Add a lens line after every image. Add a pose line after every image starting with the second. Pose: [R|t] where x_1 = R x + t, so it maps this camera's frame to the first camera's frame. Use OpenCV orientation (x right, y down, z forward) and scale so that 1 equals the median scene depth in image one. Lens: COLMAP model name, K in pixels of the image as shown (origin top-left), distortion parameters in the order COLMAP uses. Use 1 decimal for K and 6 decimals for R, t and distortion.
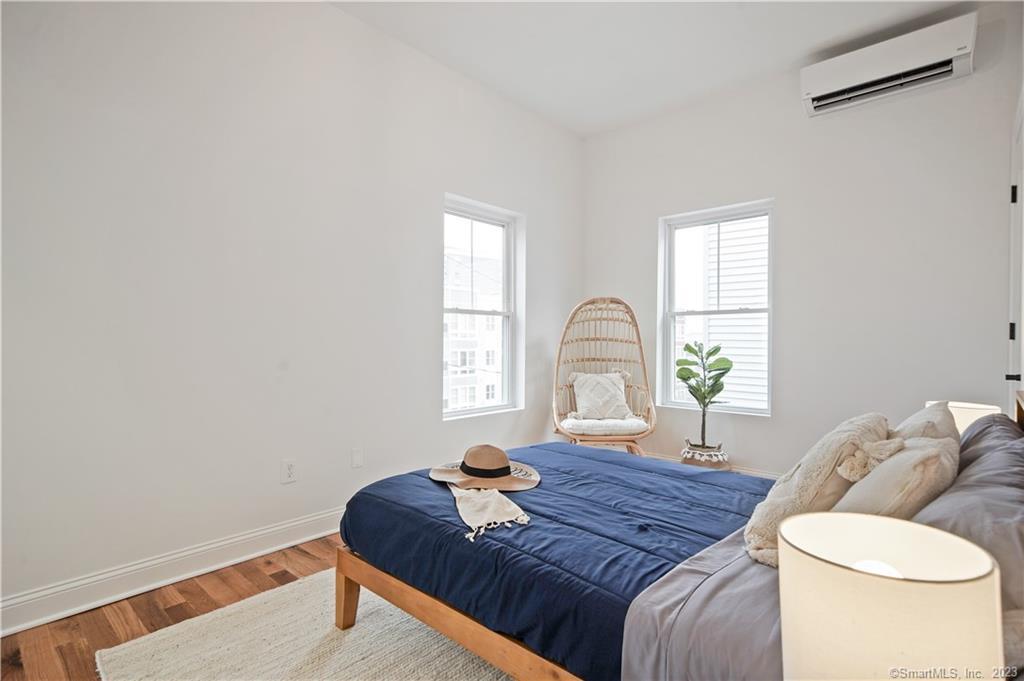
lens RADIAL K [[491.9, 0, 512.0], [0, 491.9, 340.5], [0, 0, 1]] dist [-0.013559, -0.000018]
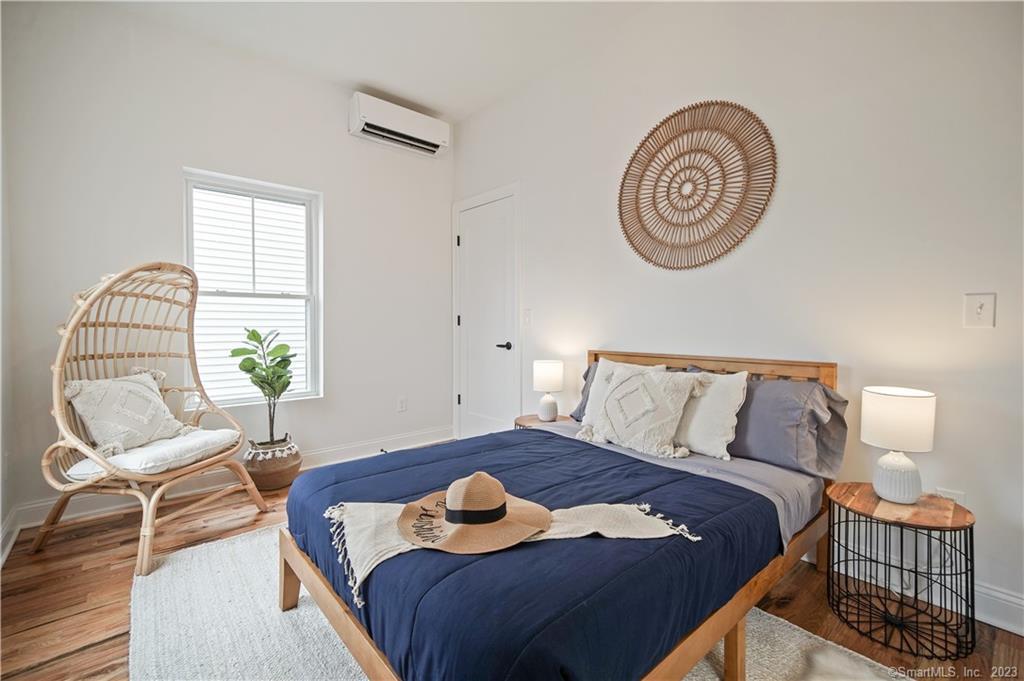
lens RADIAL K [[440.4, 0, 496.2], [0, 440.4, 332.8], [0, 0, 1]] dist [0.000243, 0.000372]
pose [[0.126122, -0.015658, 0.991891, -0.364683], [-0.002768, 0.999866, 0.016136, -0.002058], [-0.992011, -0.004781, 0.126061, 0.481517]]
